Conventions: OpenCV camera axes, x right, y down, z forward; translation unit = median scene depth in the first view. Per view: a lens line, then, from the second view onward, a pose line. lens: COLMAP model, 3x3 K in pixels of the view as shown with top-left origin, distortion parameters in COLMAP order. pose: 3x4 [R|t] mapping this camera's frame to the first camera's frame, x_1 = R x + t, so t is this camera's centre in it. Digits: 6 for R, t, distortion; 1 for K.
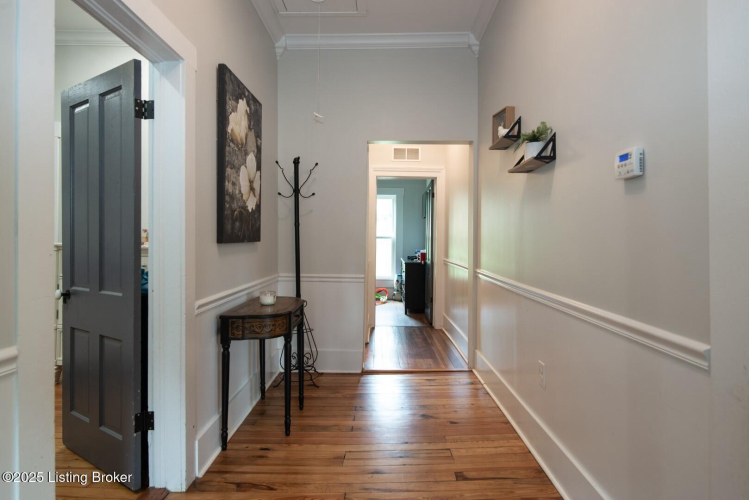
lens RADIAL K [[437.4, 0, 374.3], [0, 437.4, 238.3], [0, 0, 1]] dist [-0.003569, -0.000790]
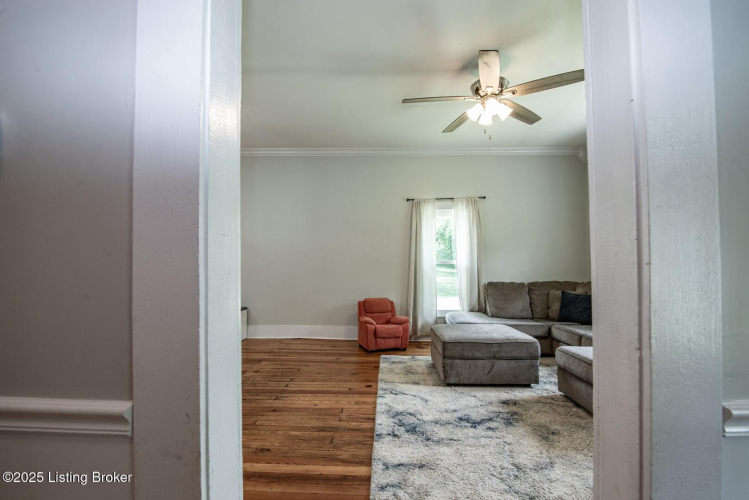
lens RADIAL K [[343.3, 0, 371.1], [0, 343.3, 252.1], [0, 0, 1]] dist [-0.019735, -0.000252]
pose [[0.021363, 0.026541, 0.999419, 0.051529], [-0.001553, 0.999647, -0.026514, 0.001412], [-0.999771, -0.000986, 0.021396, 0.156565]]
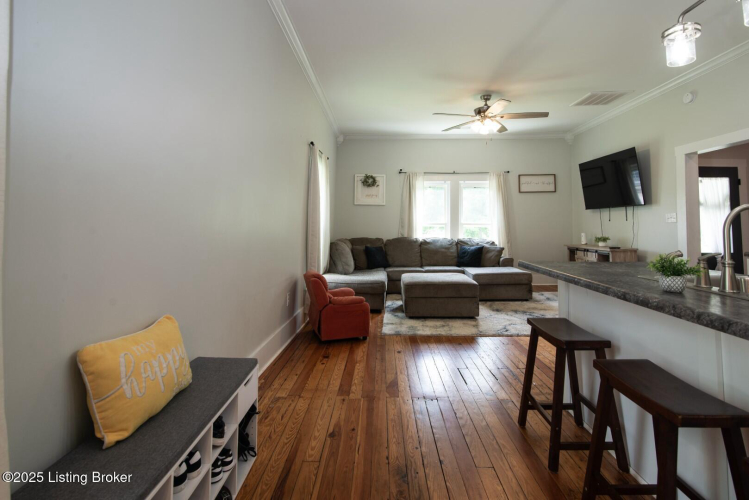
lens RADIAL K [[358.5, 0, 366.6], [0, 358.5, 202.3], [0, 0, 1]] dist [-0.017910, -0.000200]
pose [[-0.999304, -0.012865, 0.035005, 1.158130], [-0.015155, 0.997706, -0.065981, 0.015256], [-0.034076, -0.066466, -0.997207, 1.115326]]
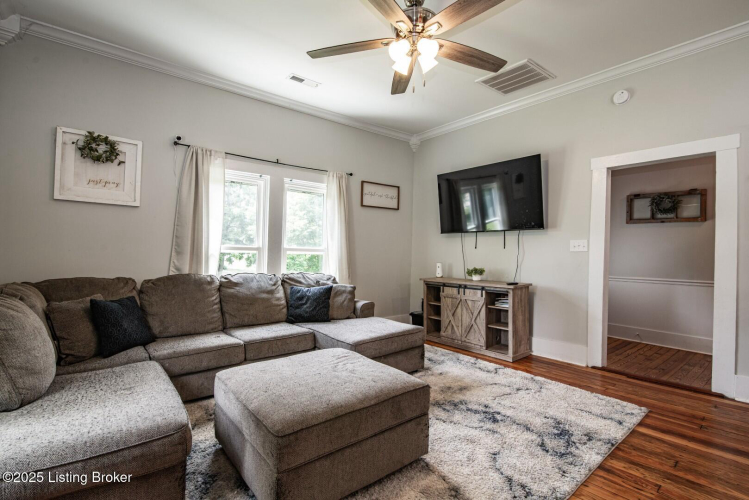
lens RADIAL K [[351.4, 0, 366.0], [0, 351.4, 250.5], [0, 0, 1]] dist [-0.020296, 0.000481]
pose [[-0.770144, -0.026992, -0.637298, 1.233856], [-0.022833, 0.999631, -0.014746, 0.012405], [0.637461, 0.003195, -0.770476, 0.320702]]
